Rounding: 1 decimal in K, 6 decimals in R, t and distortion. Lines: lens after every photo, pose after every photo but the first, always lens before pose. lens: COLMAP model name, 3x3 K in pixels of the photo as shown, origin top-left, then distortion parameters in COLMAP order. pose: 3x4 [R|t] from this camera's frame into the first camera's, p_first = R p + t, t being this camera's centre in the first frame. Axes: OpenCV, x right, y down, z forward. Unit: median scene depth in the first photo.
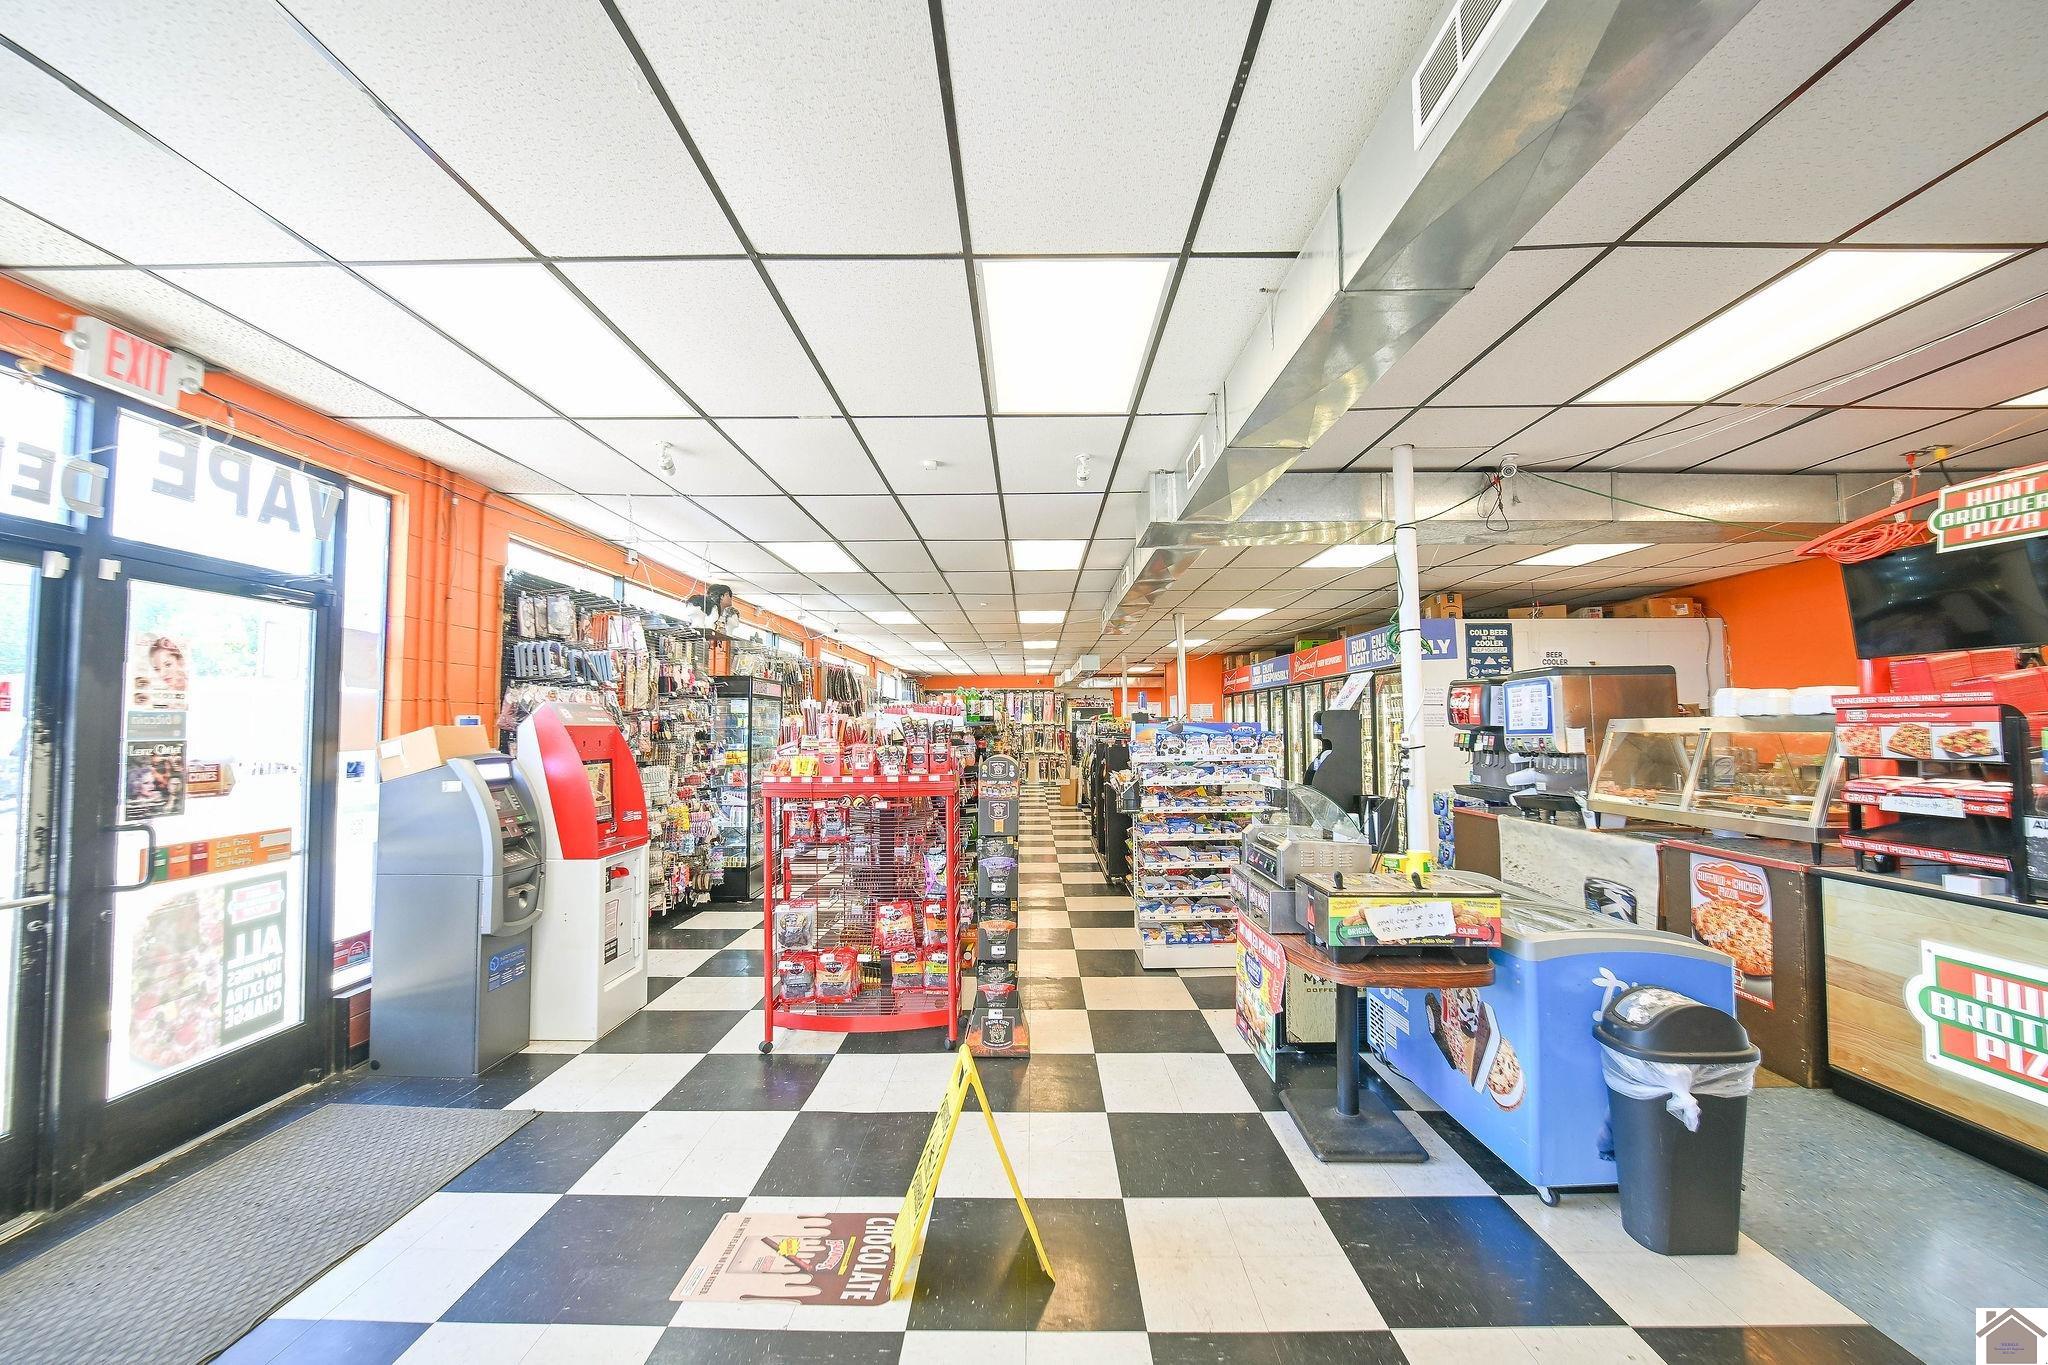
lens RADIAL K [[829.8, 0, 980.5], [0, 829.8, 682.7], [0, 0, 1]] dist [-0.020905, 0.001715]
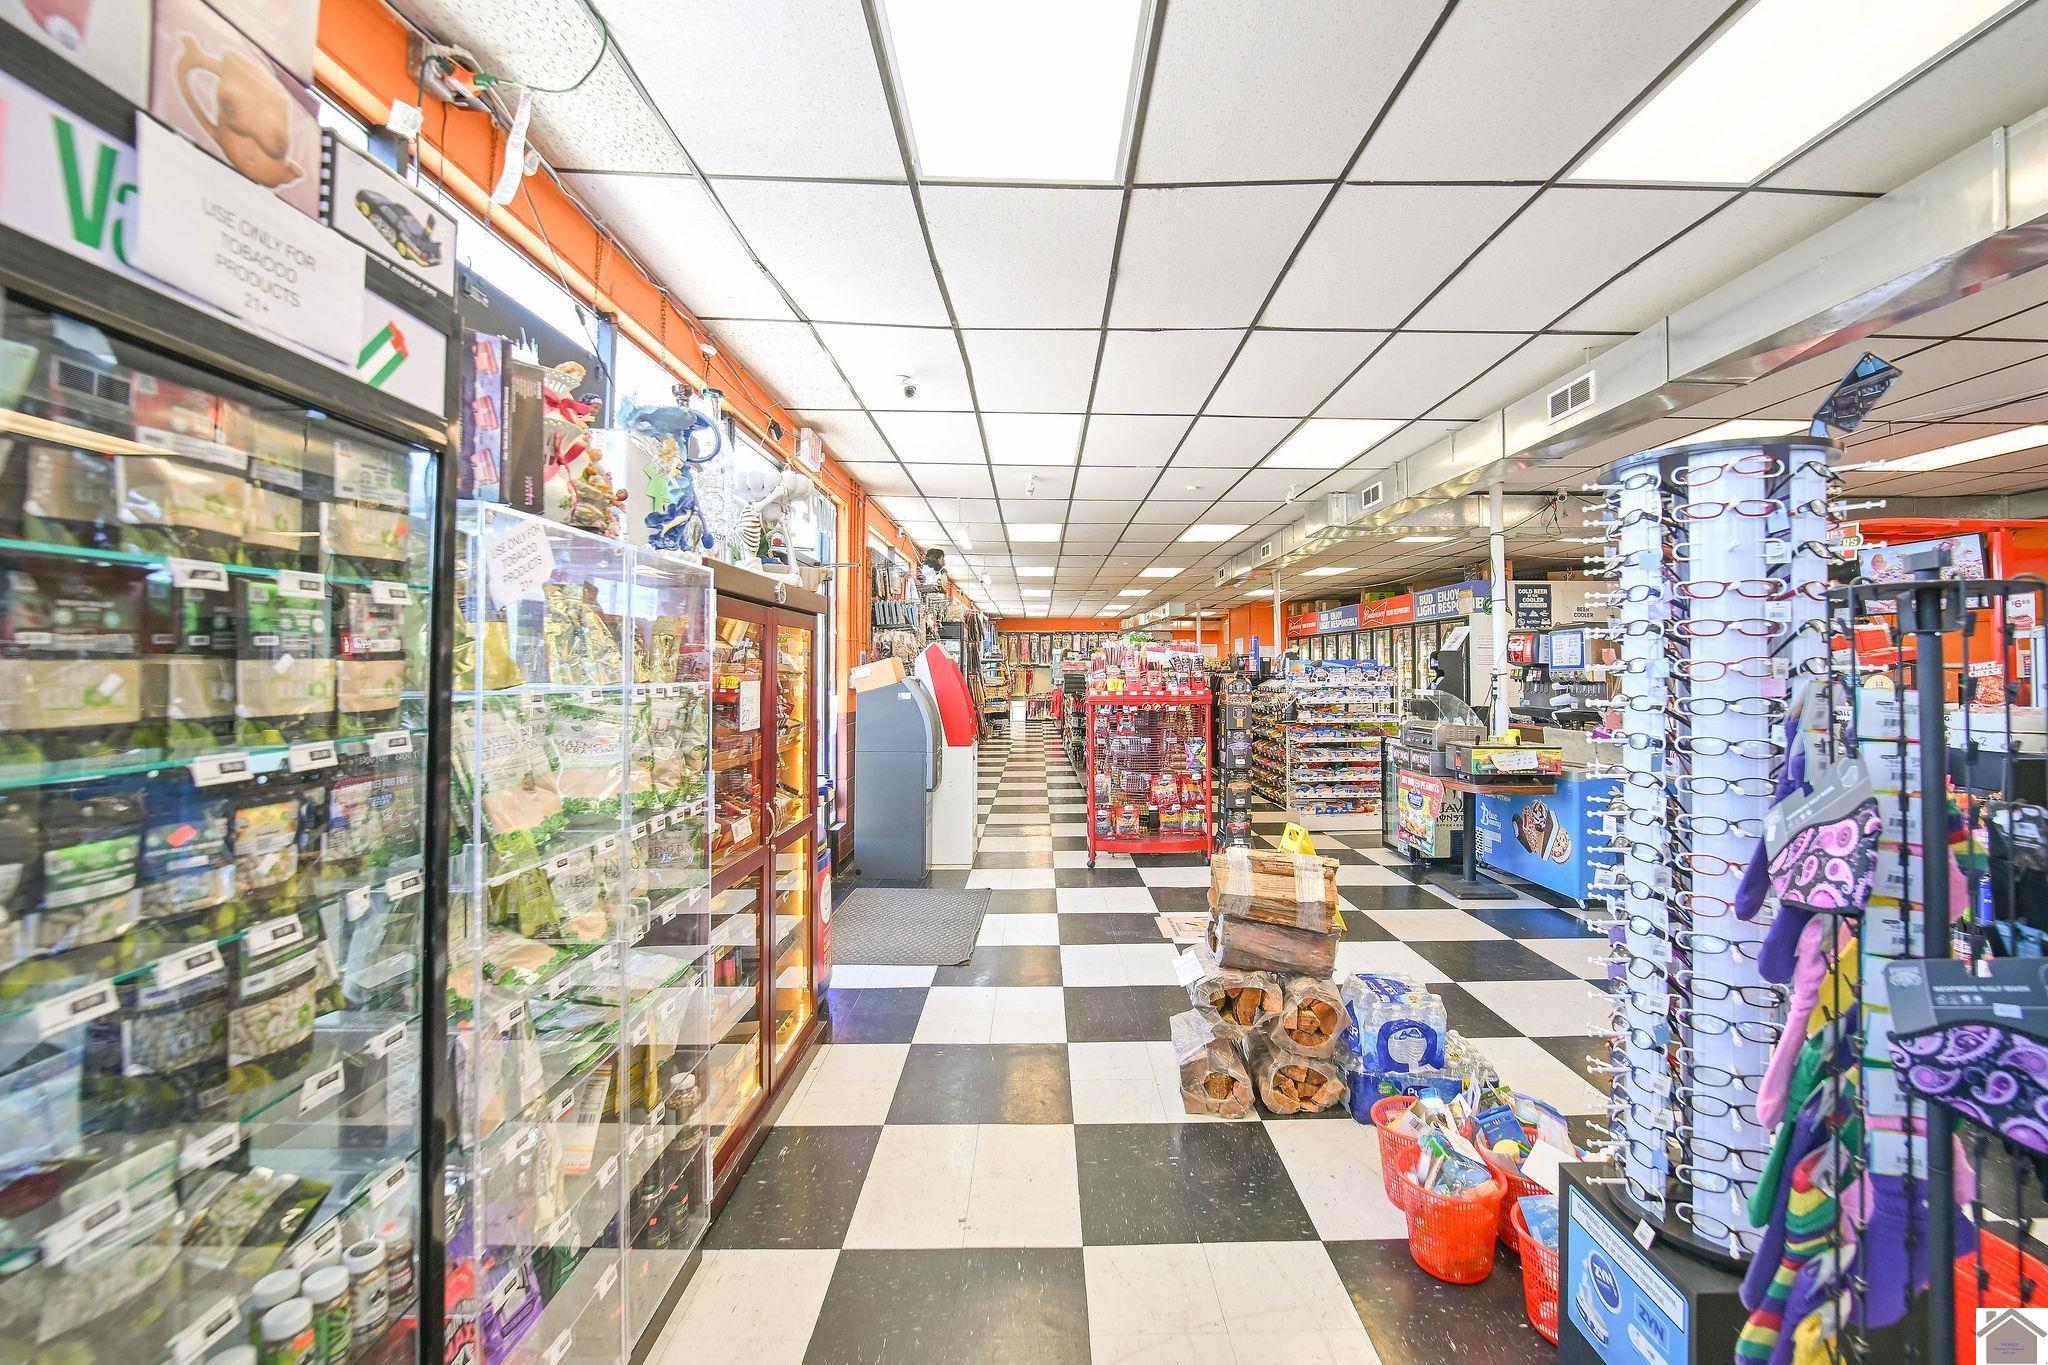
lens RADIAL K [[880.1, 0, 998.7], [0, 880.1, 647.2], [0, 0, 1]] dist [-0.023931, 0.002510]
pose [[0.999613, 0.005551, 0.027271, -0.350649], [-0.006316, 0.999586, 0.028079, -0.010765], [-0.027104, -0.028241, 0.999234, -0.470378]]
